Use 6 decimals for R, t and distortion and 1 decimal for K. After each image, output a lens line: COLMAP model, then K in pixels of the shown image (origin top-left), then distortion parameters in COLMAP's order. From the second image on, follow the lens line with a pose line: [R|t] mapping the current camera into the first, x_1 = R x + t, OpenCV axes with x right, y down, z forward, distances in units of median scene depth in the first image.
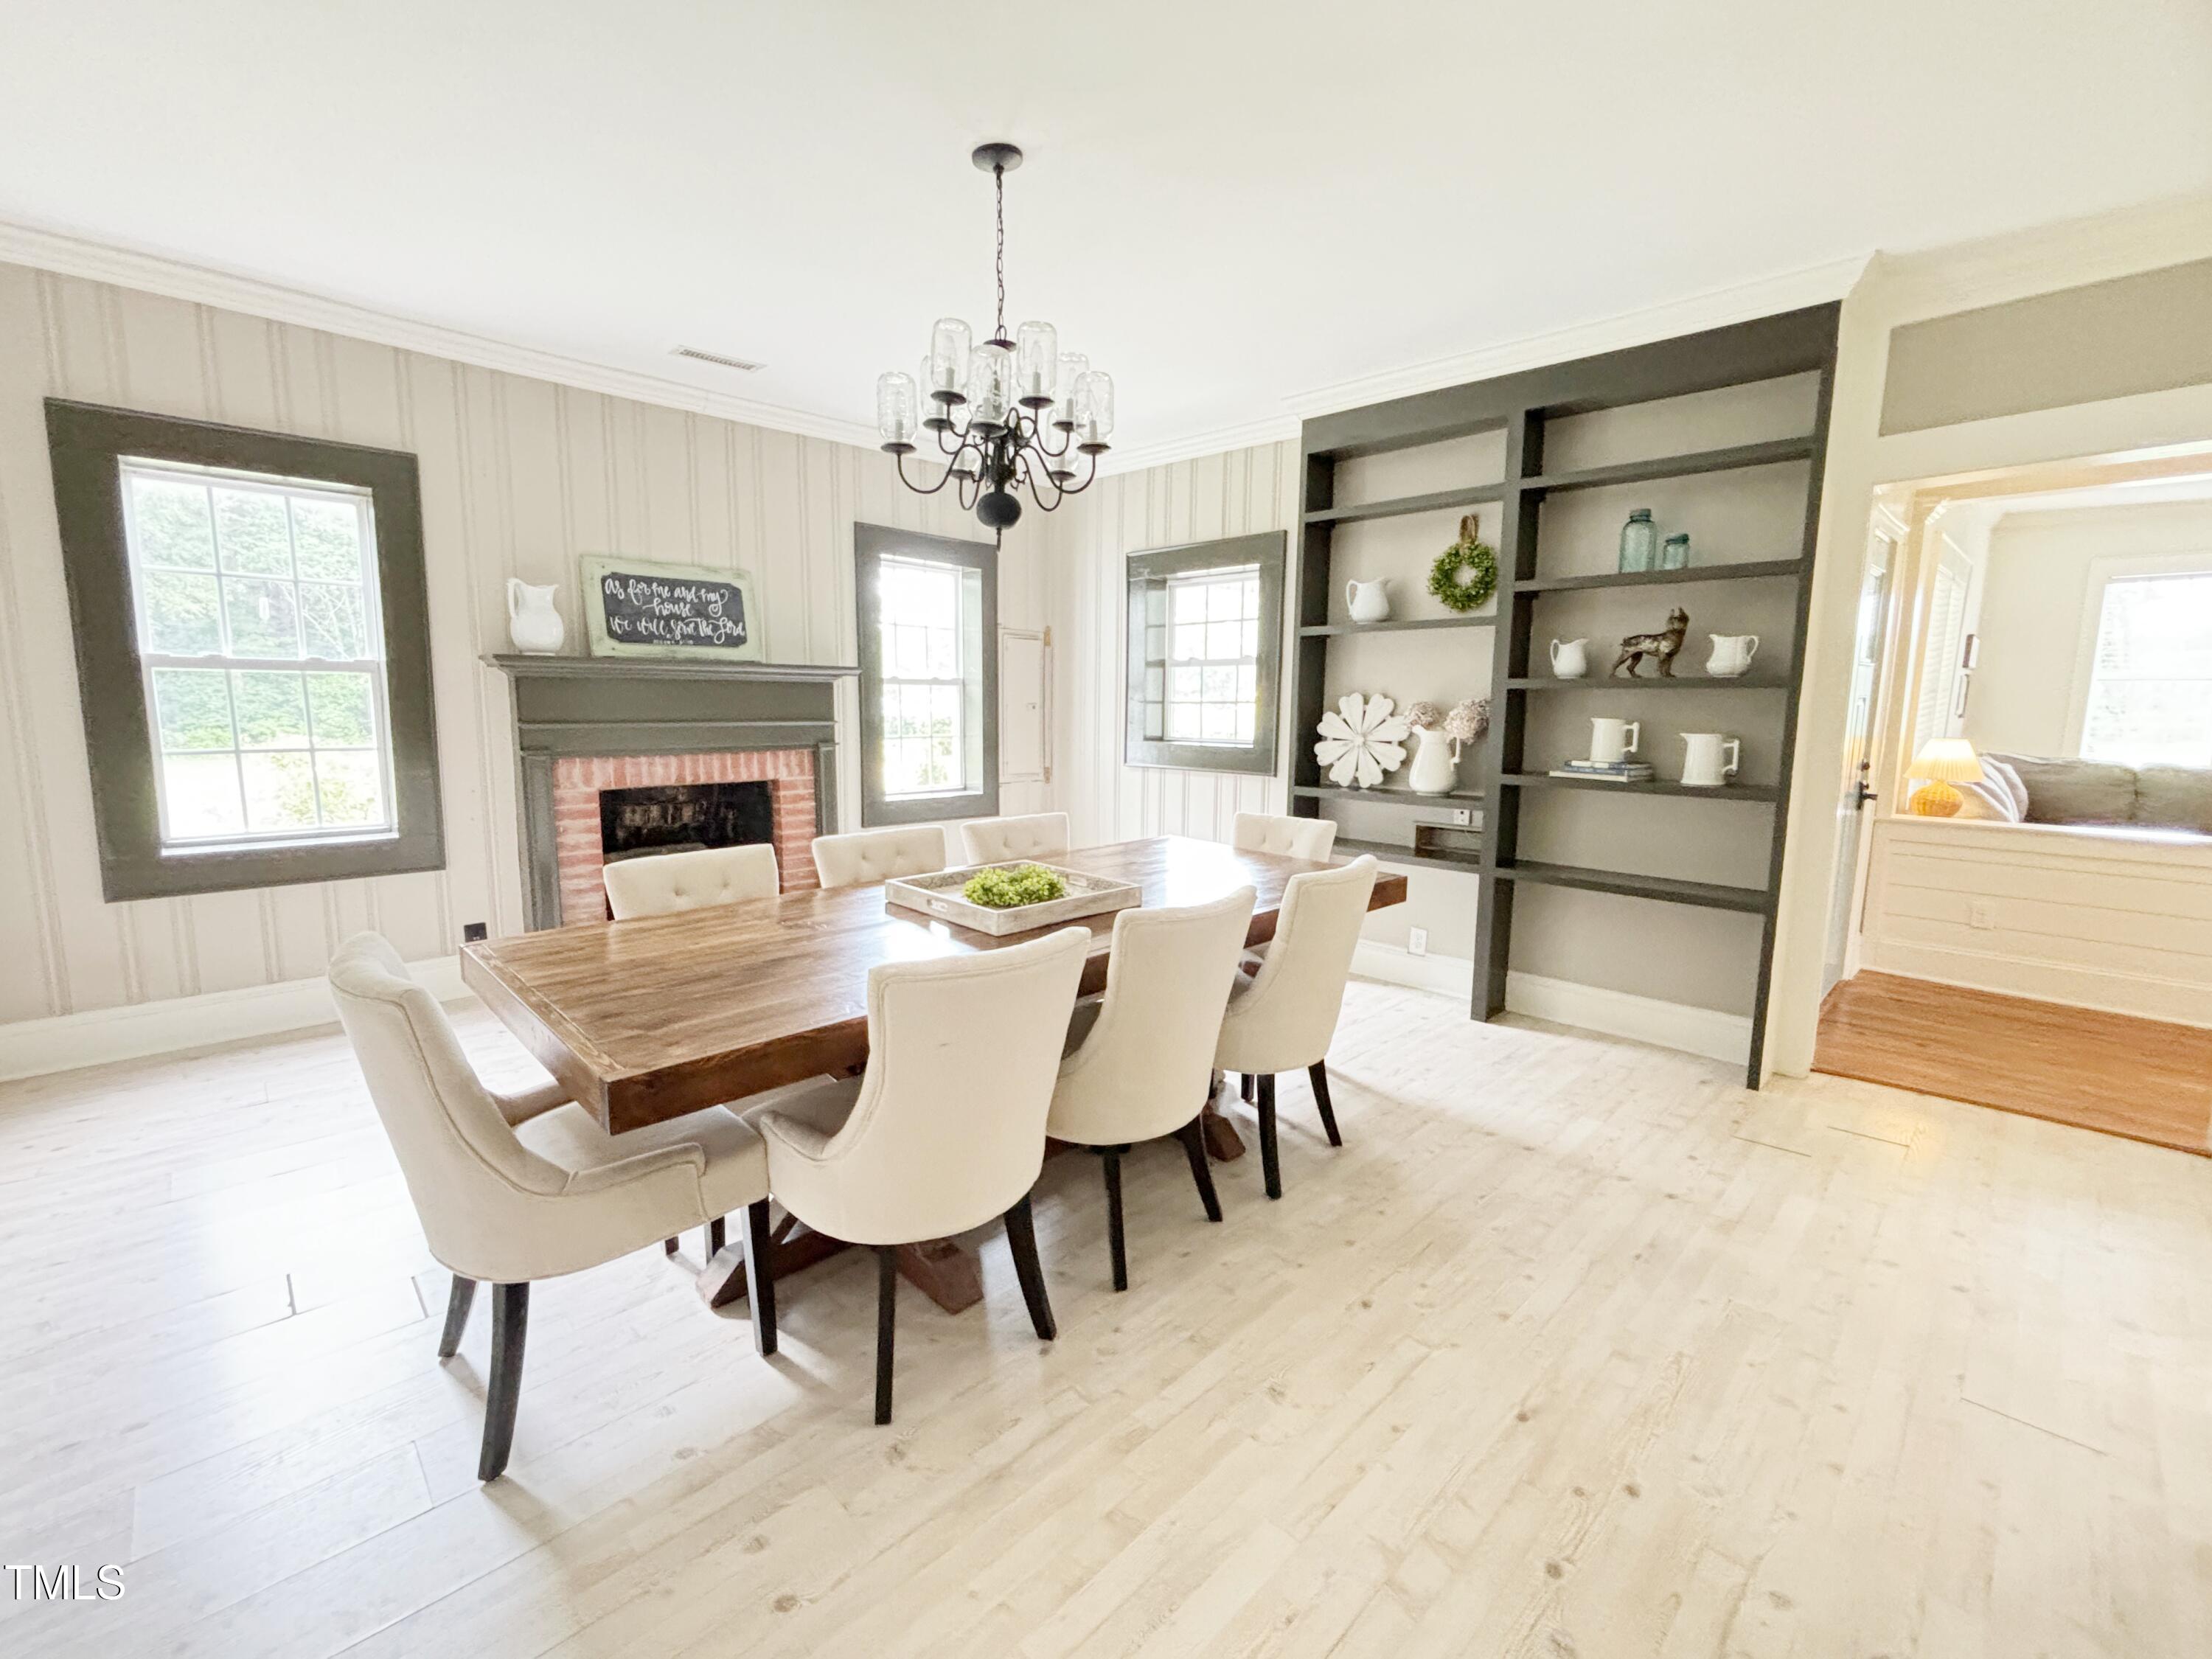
lens RADIAL K [[935.1, 0, 1106.0], [0, 935.1, 829.5], [0, 0, 1]] dist [-0.000783, 0.000069]
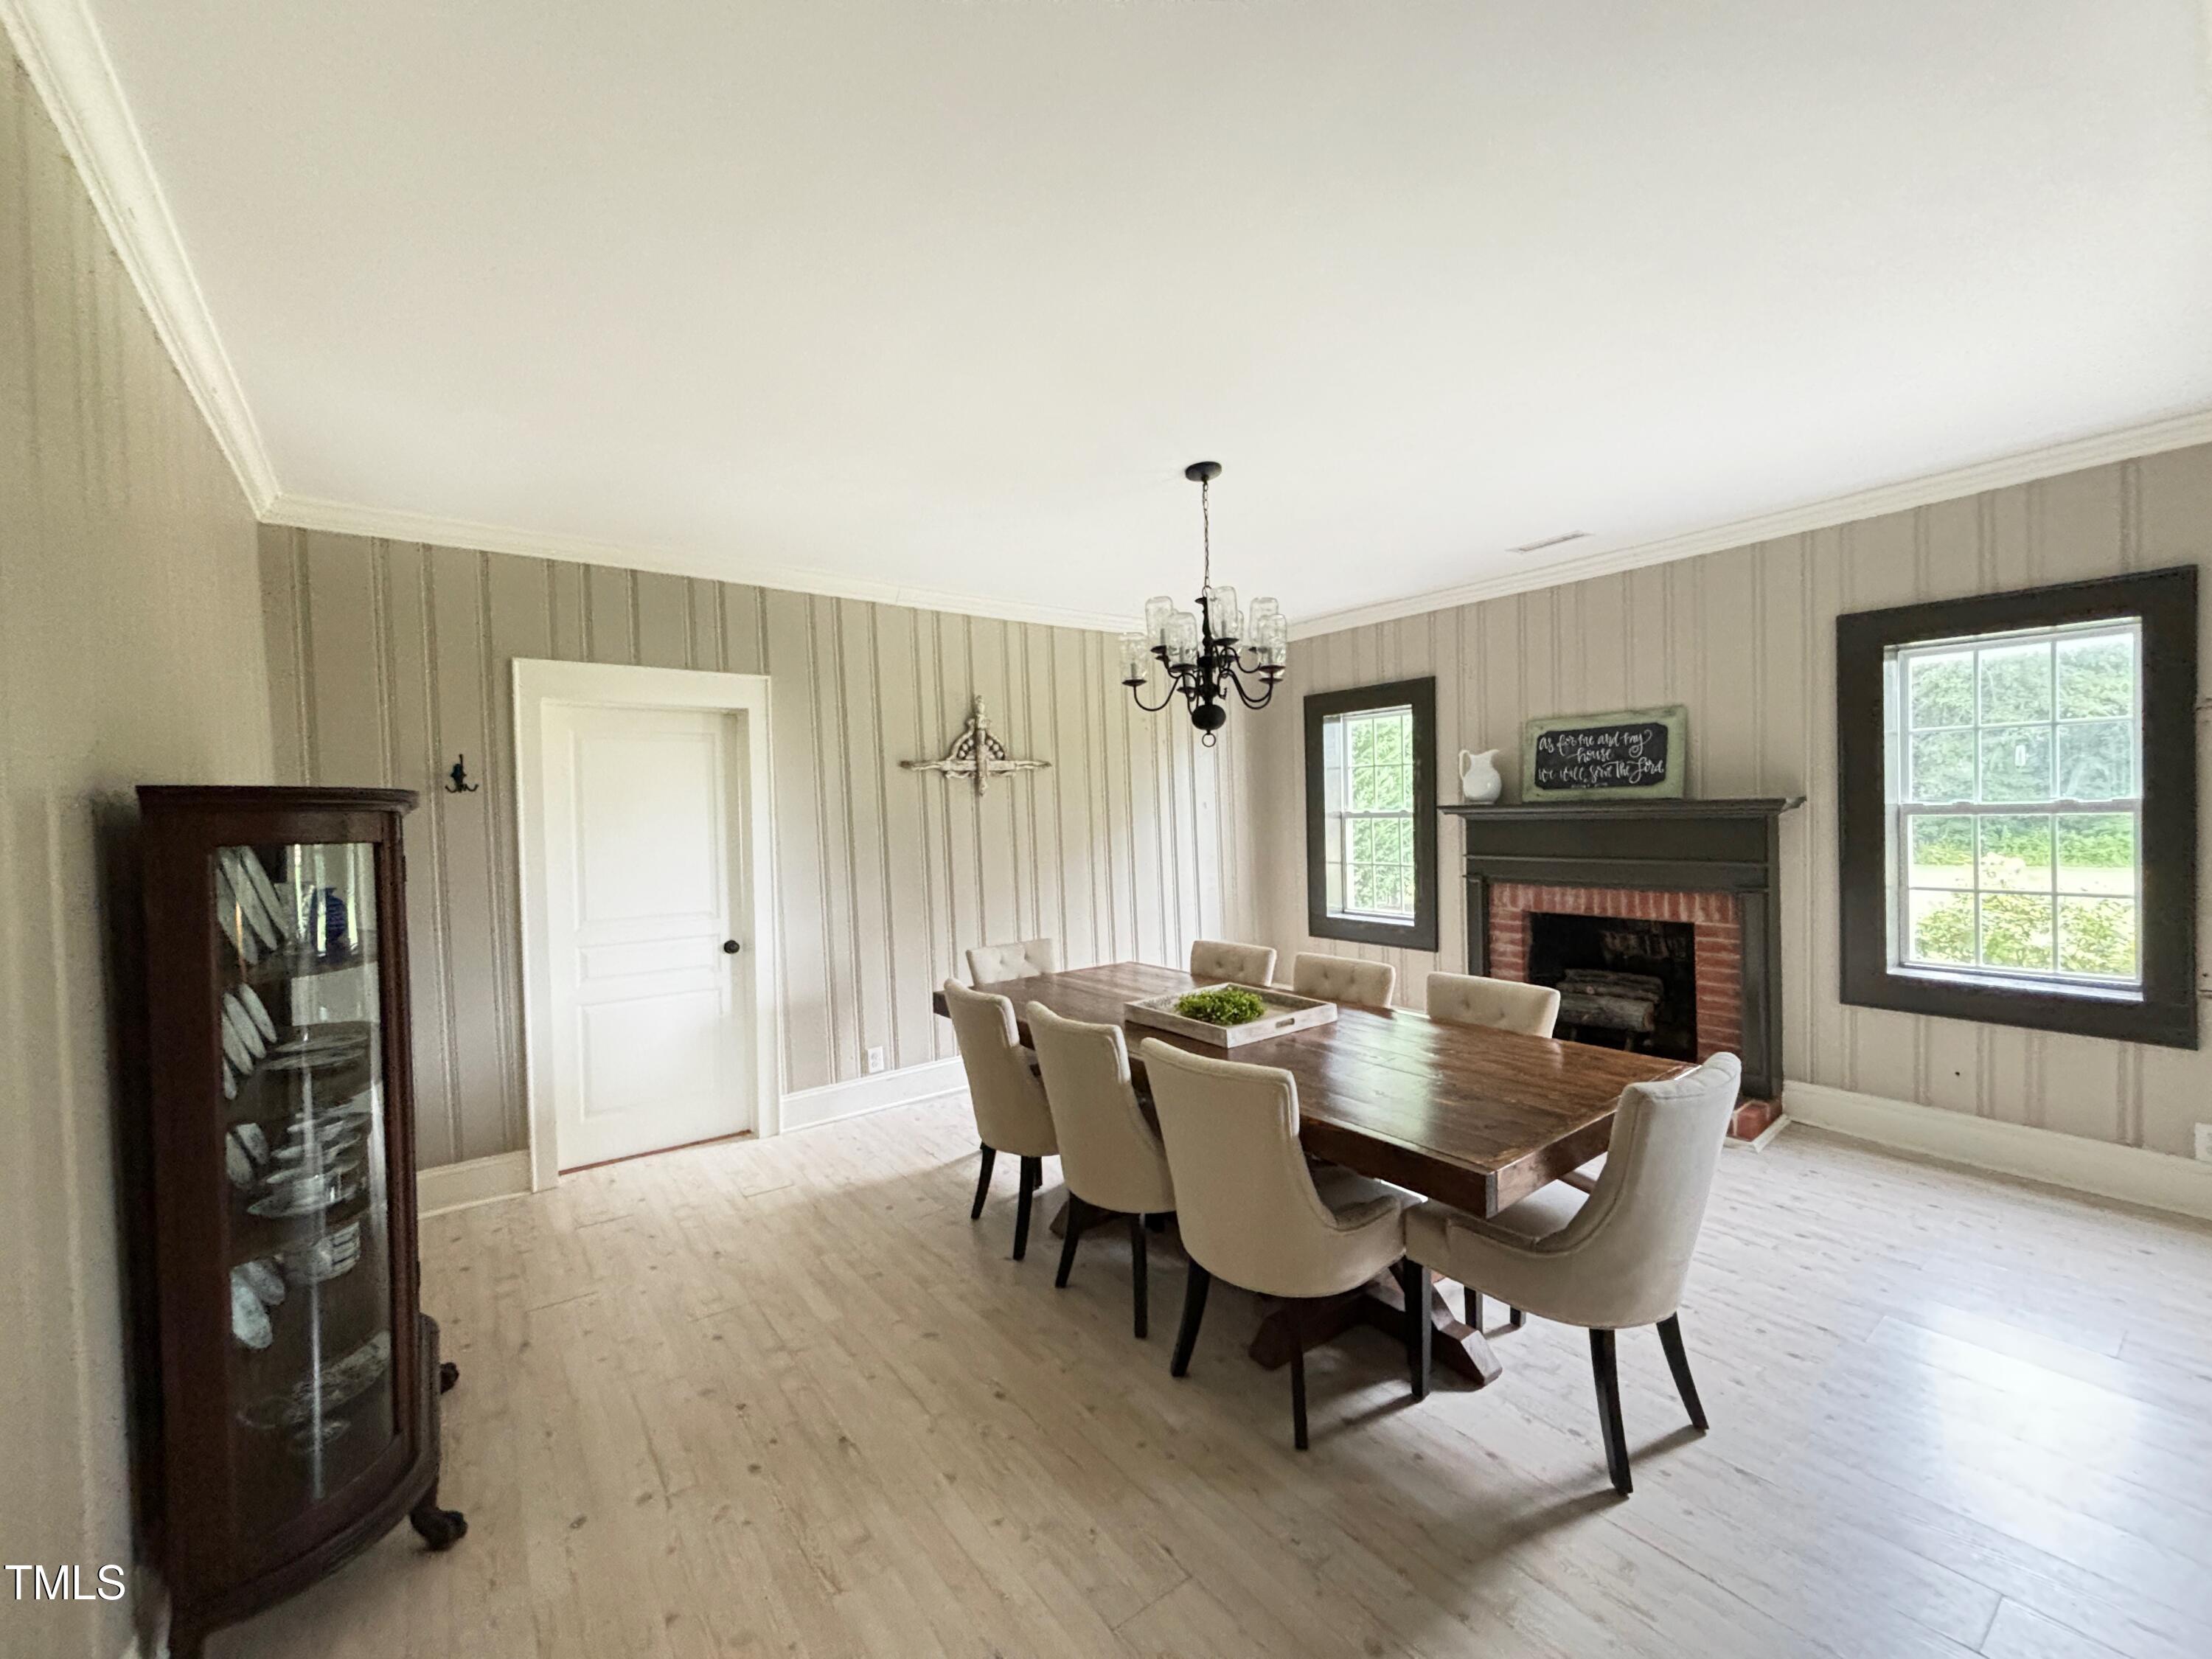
lens RADIAL K [[889.4, 0, 1098.5], [0, 889.4, 833.0], [0, 0, 1]] dist [-0.002509, -0.000408]
pose [[-0.132983, 0.015721, -0.990994, 0.683350], [-0.116448, 0.992701, 0.031374, -0.116309], [0.984254, 0.119571, -0.130181, 0.604171]]
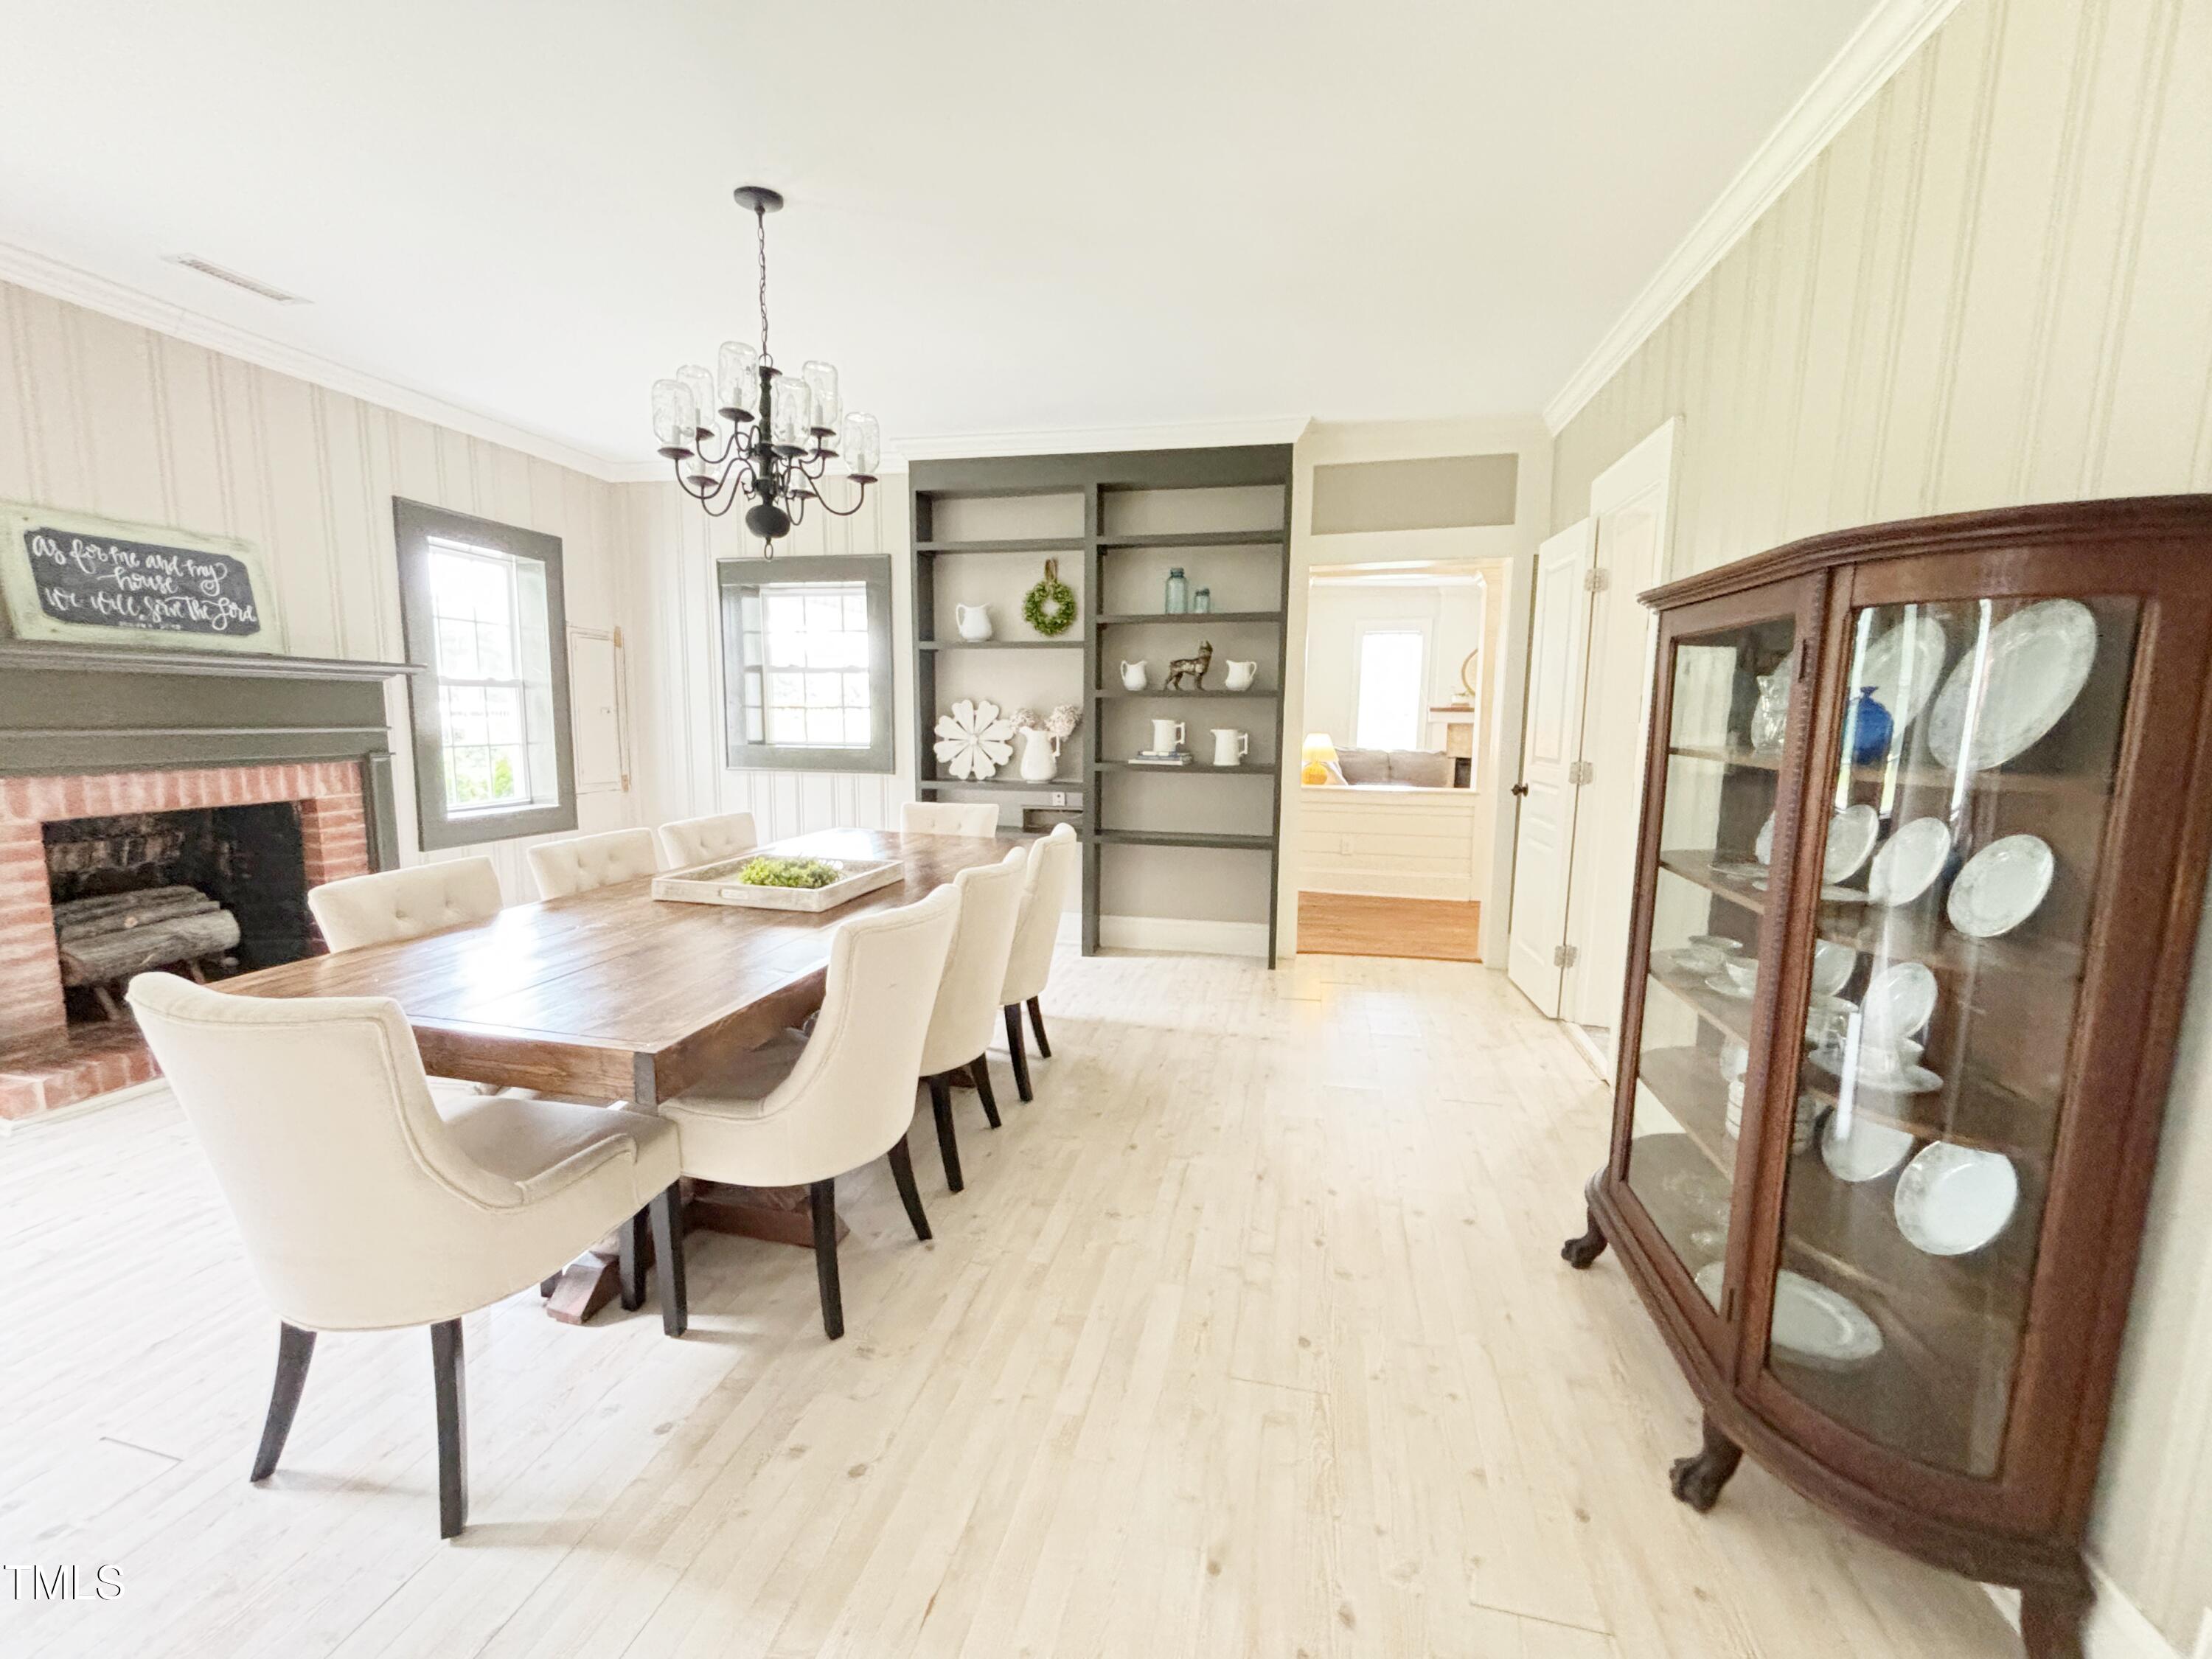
lens RADIAL K [[889.4, 0, 1098.5], [0, 889.4, 833.0], [0, 0, 1]] dist [-0.002509, -0.000408]
pose [[0.843096, -0.069589, 0.533242, -0.214744], [0.071245, 0.997305, 0.017506, 0.014494], [-0.533023, 0.023232, 0.845782, -0.036290]]
